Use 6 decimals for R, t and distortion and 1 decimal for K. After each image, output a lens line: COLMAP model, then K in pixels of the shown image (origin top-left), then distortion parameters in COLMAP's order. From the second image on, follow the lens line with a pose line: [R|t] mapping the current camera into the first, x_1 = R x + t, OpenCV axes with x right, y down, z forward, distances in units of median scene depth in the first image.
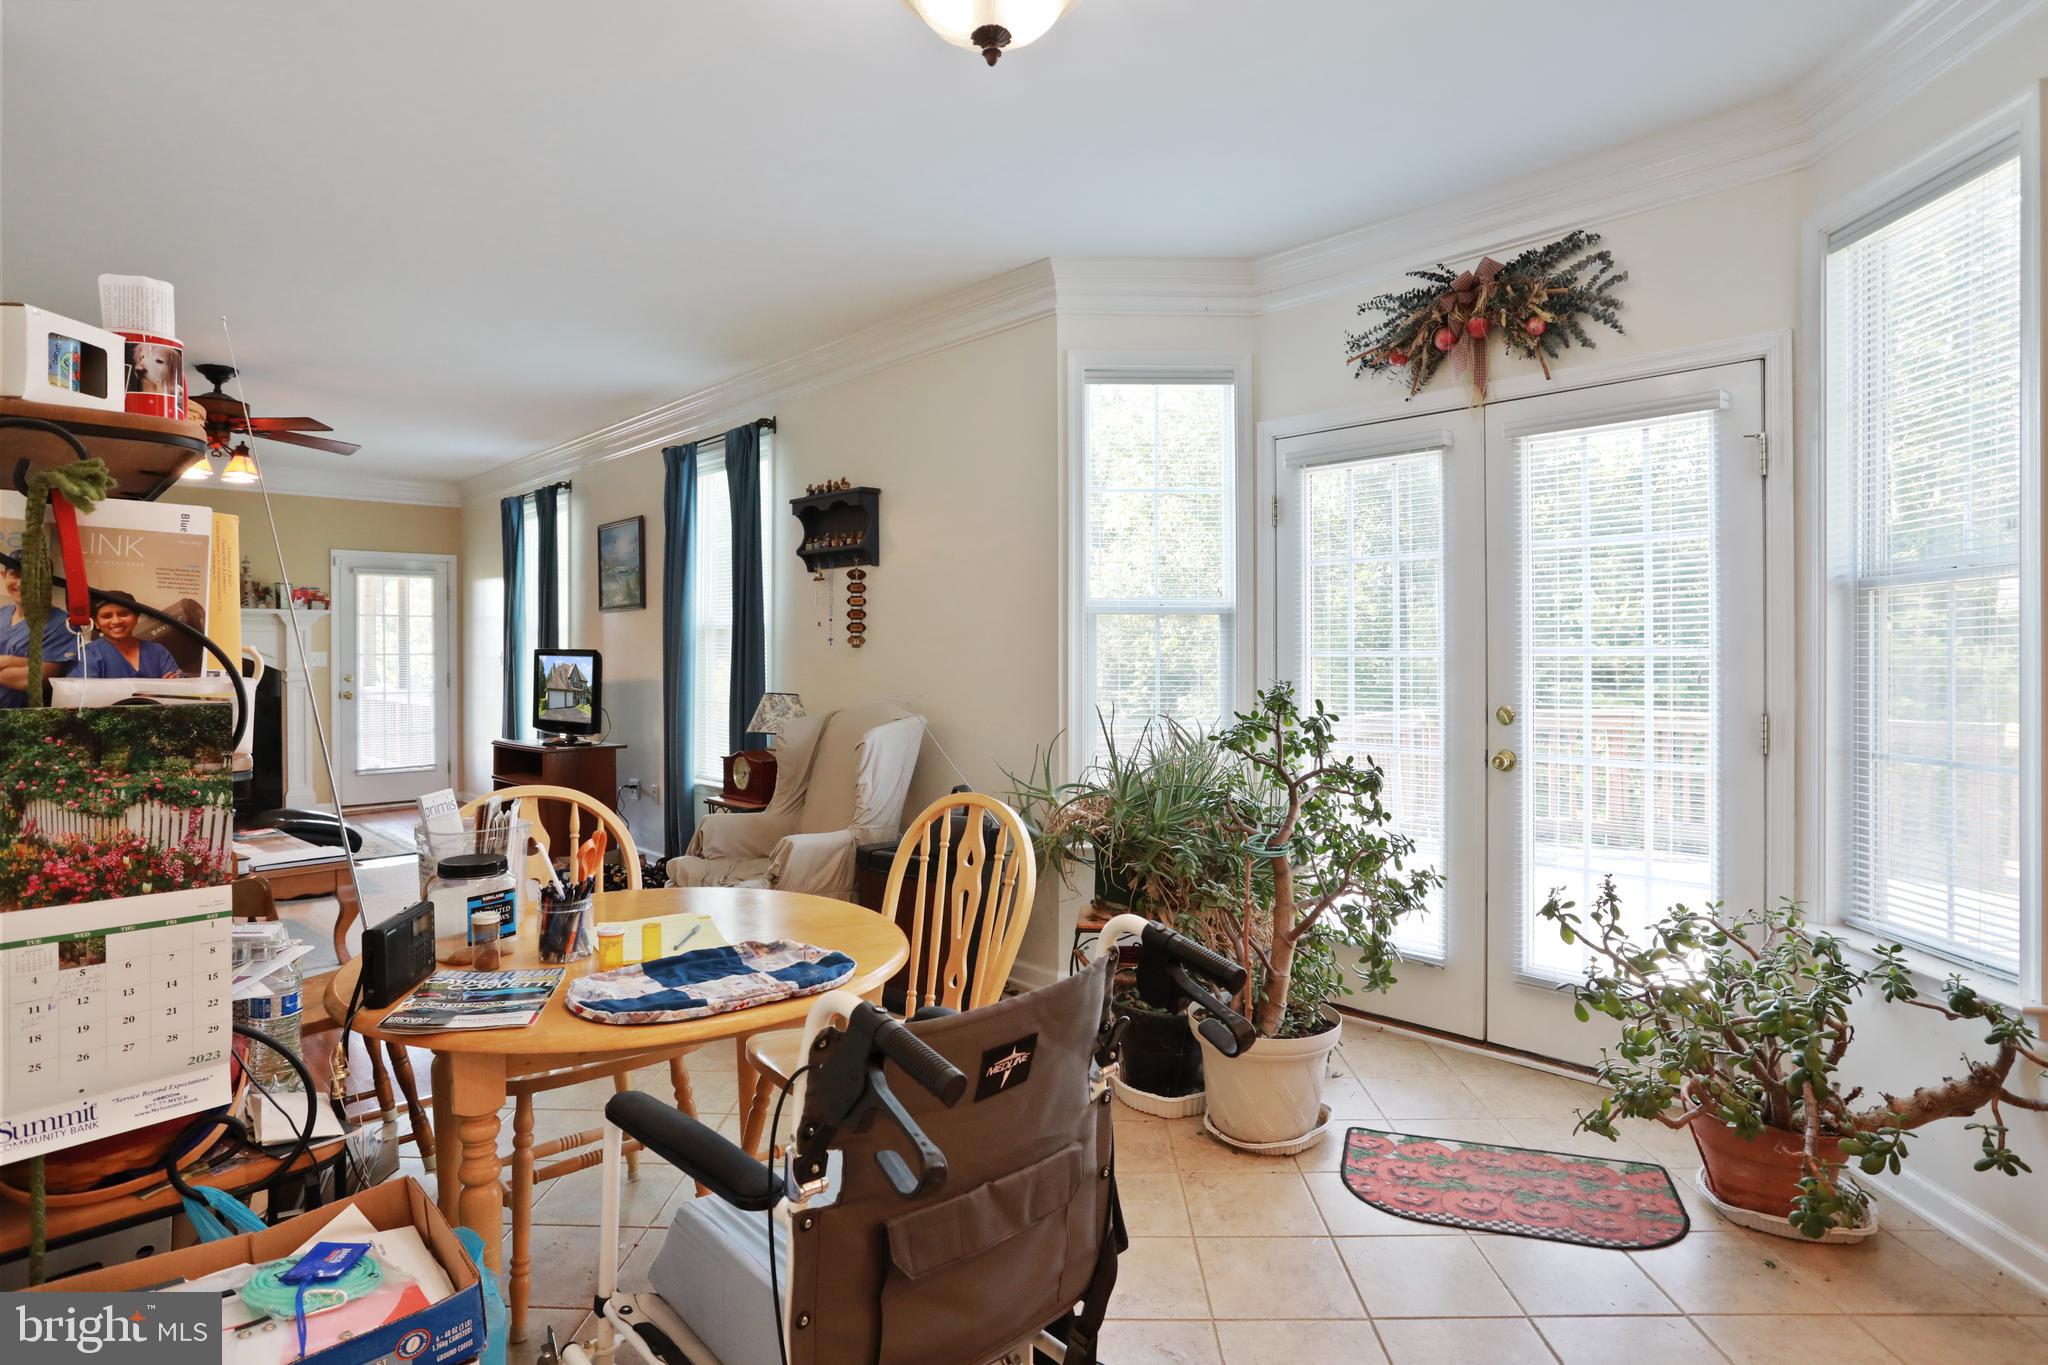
lens RADIAL K [[1090.4, 0, 1020.9], [0, 1090.4, 654.4], [0, 0, 1]] dist [-0.054179, 0.035118]
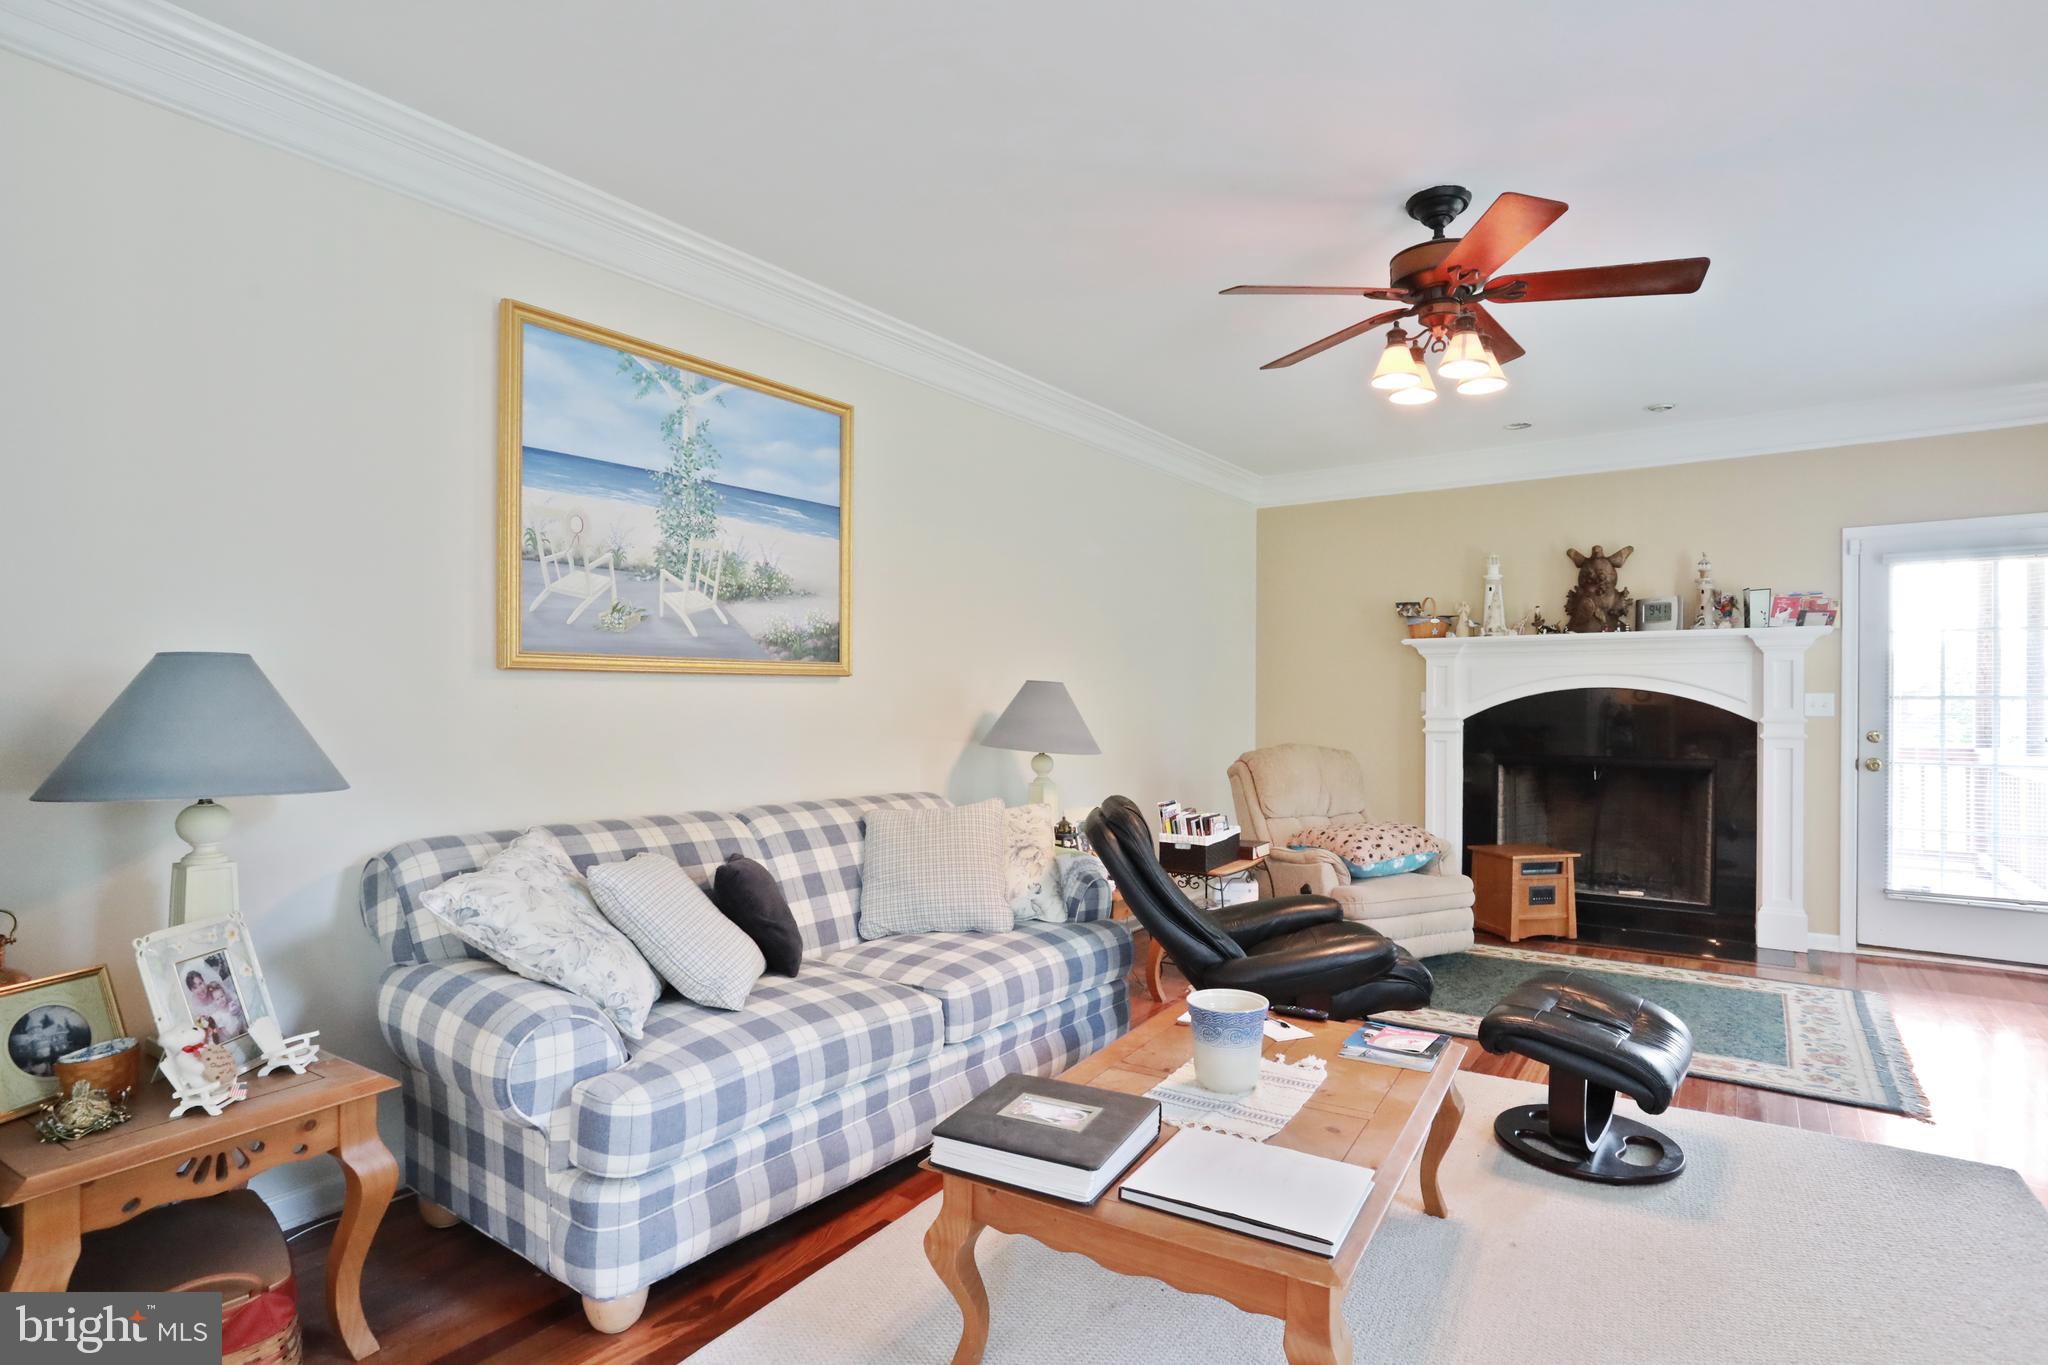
lens RADIAL K [[1035.1, 0, 996.5], [0, 1035.1, 703.7], [0, 0, 1]] dist [-0.085730, 0.056945]
pose [[0.176935, 0.008922, -0.984182, -0.182535], [-0.005541, 0.999952, 0.008069, 0.002182], [0.984207, 0.004026, 0.176976, 0.481093]]
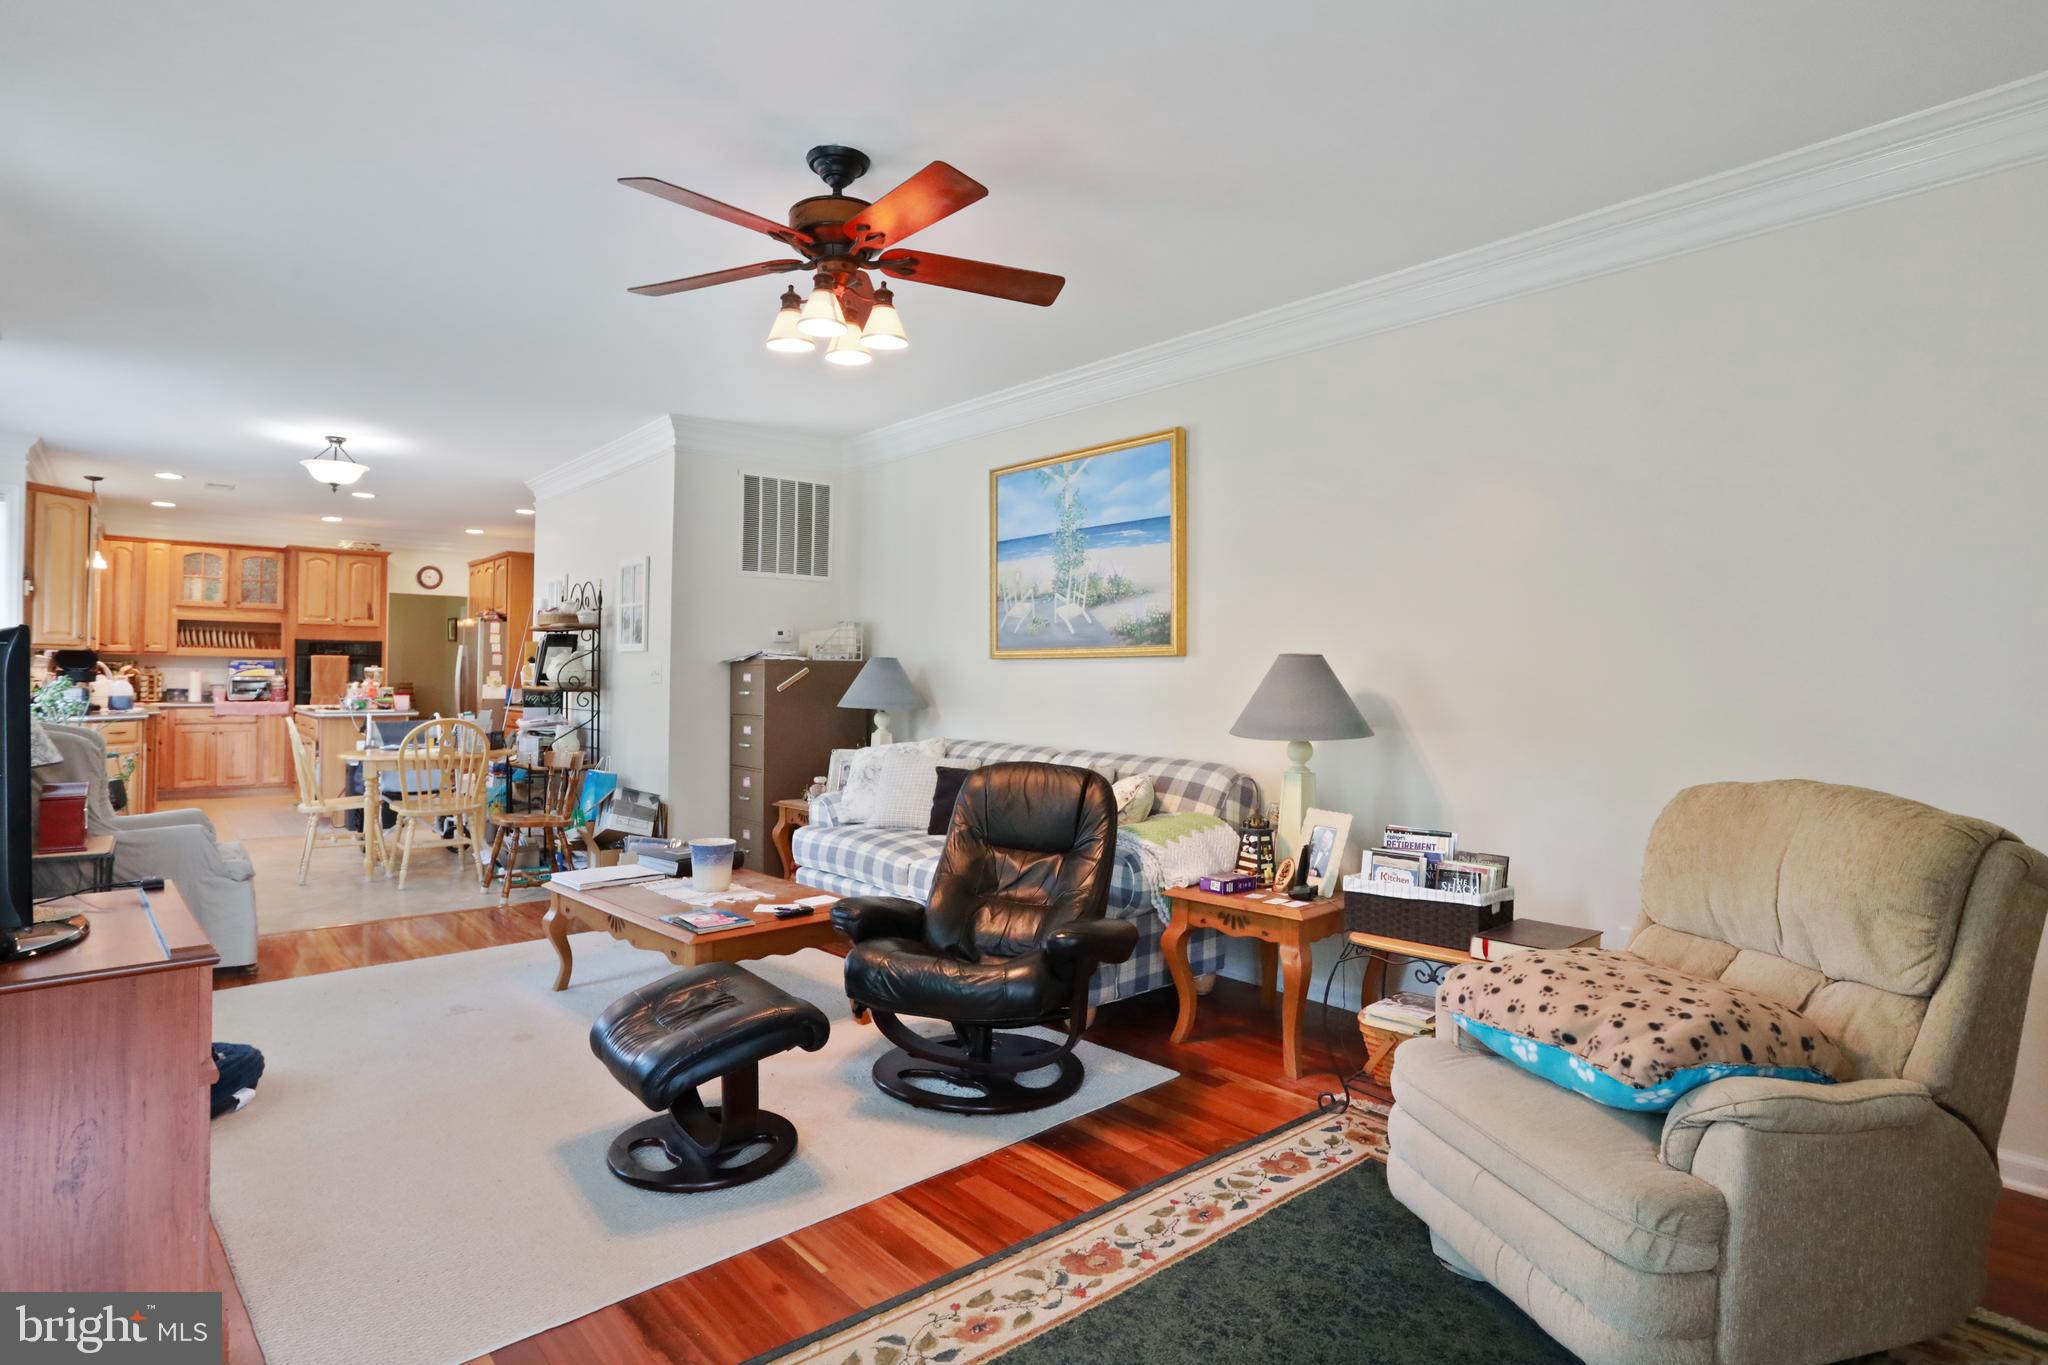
lens RADIAL K [[1090.4, 0, 1020.9], [0, 1090.4, 654.4], [0, 0, 1]] dist [-0.054179, 0.035118]
pose [[-0.998382, -0.003763, 0.056733, -0.635465], [-0.004829, 0.999814, -0.018659, 0.004488], [-0.056652, -0.018902, -0.998215, 1.126958]]
